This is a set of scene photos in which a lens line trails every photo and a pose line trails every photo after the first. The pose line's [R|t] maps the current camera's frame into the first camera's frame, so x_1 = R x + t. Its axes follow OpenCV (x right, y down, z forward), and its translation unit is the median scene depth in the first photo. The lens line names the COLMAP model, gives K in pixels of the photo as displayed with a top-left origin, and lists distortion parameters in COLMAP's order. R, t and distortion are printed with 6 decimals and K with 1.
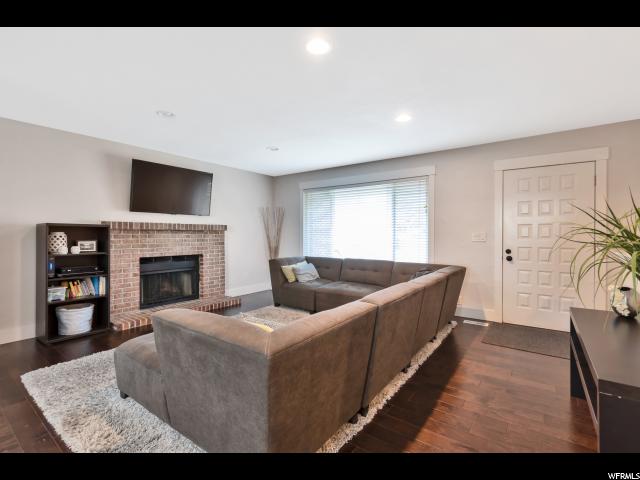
lens RADIAL K [[301.9, 0, 315.4], [0, 301.9, 235.3], [0, 0, 1]] dist [0.002639, -0.000347]
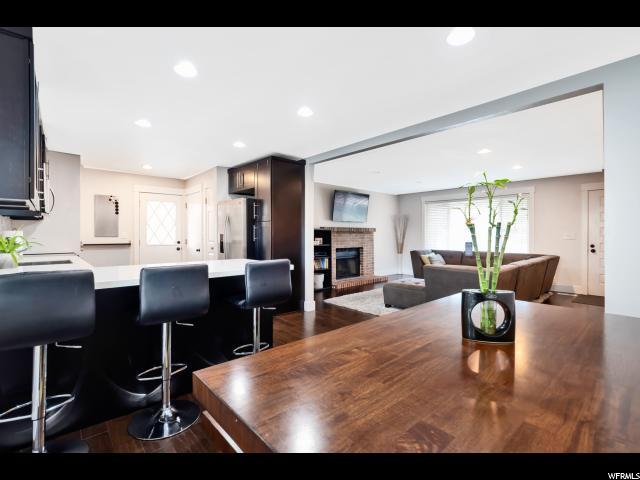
lens RADIAL K [[301.9, 0, 317.0], [0, 301.9, 234.2], [0, 0, 1]] dist [0.002639, -0.000347]
pose [[0.980595, -0.000118, -0.196046, -0.321334], [-0.000061, 1.000000, -0.000904, -0.002170], [0.196046, 0.000899, 0.980594, -0.587405]]
